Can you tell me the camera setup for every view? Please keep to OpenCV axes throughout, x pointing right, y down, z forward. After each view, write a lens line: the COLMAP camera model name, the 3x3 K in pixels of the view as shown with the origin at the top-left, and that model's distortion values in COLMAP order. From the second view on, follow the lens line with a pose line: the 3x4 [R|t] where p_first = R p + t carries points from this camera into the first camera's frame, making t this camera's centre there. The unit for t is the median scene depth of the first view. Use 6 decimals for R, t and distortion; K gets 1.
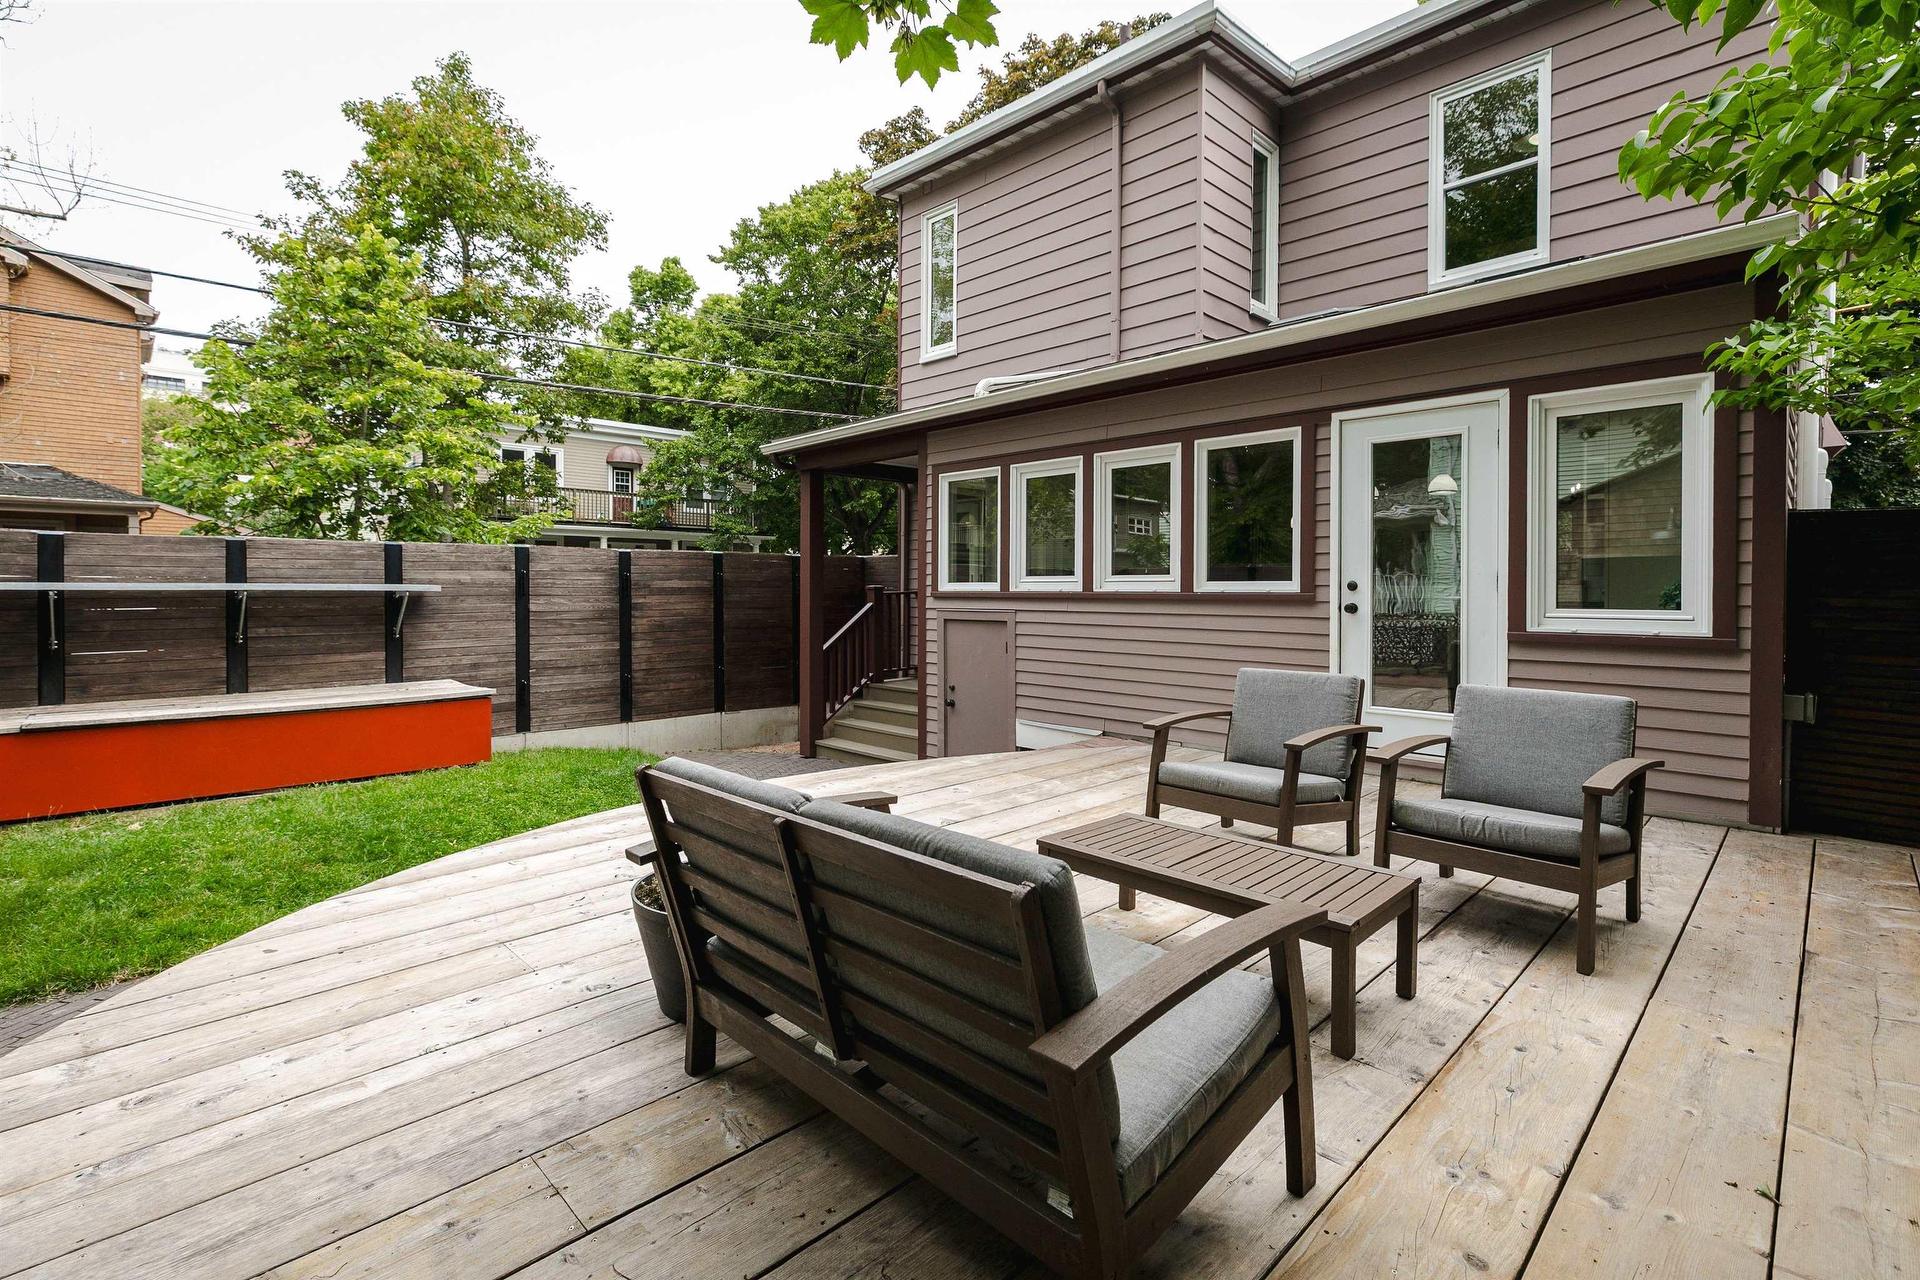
lens RADIAL K [[861.9, 0, 1000.3], [0, 861.9, 594.6], [0, 0, 1]] dist [0.002082, -0.000147]
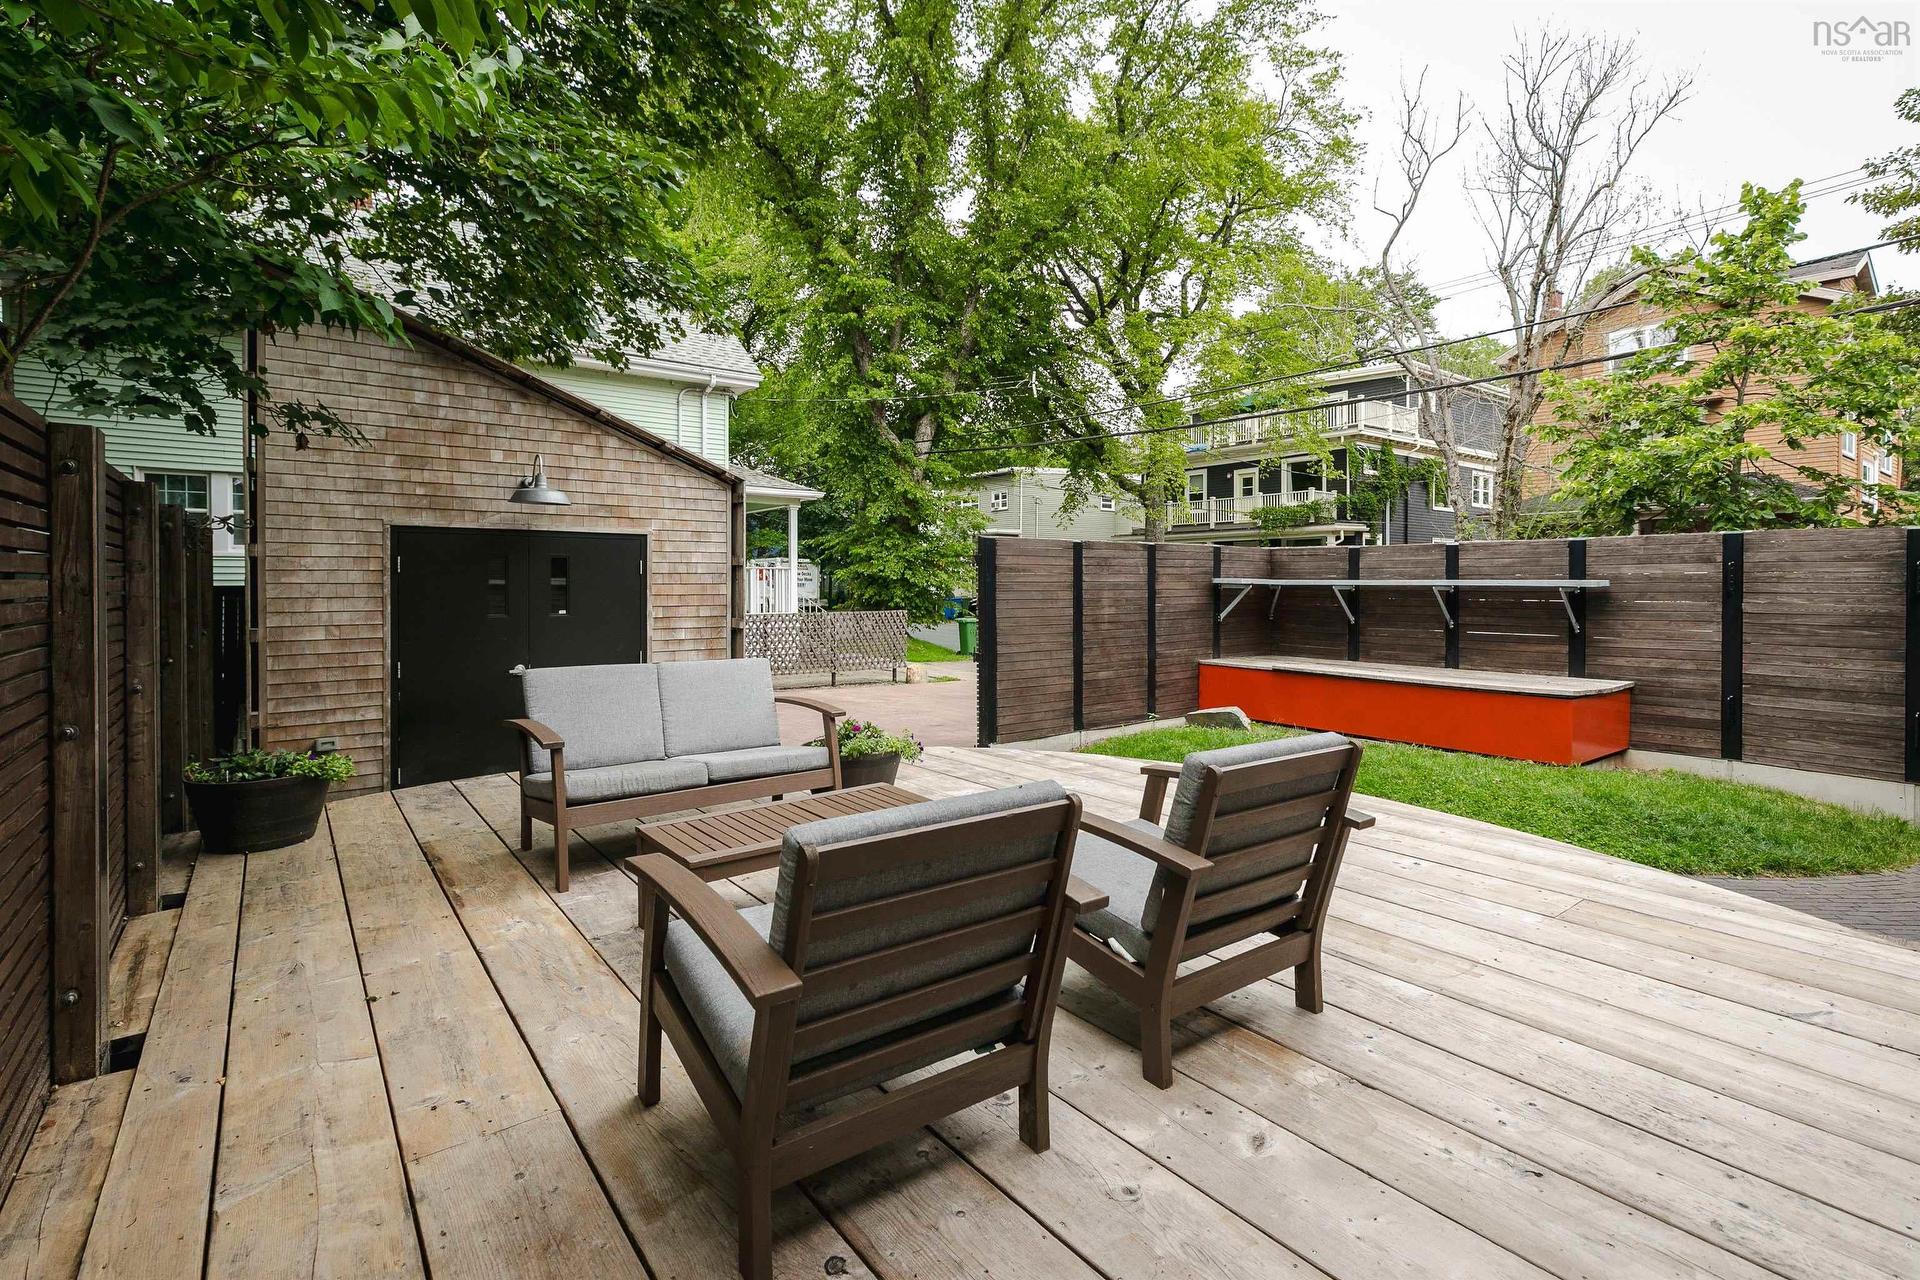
lens RADIAL K [[861.9, 0, 926.6], [0, 861.9, 593.2], [0, 0, 1]] dist [0.002082, -0.000147]
pose [[-0.148900, 0.011951, -0.988780, 0.380613], [-0.007494, 0.999885, 0.013213, -0.003641], [0.988824, 0.009377, -0.148793, 0.372031]]
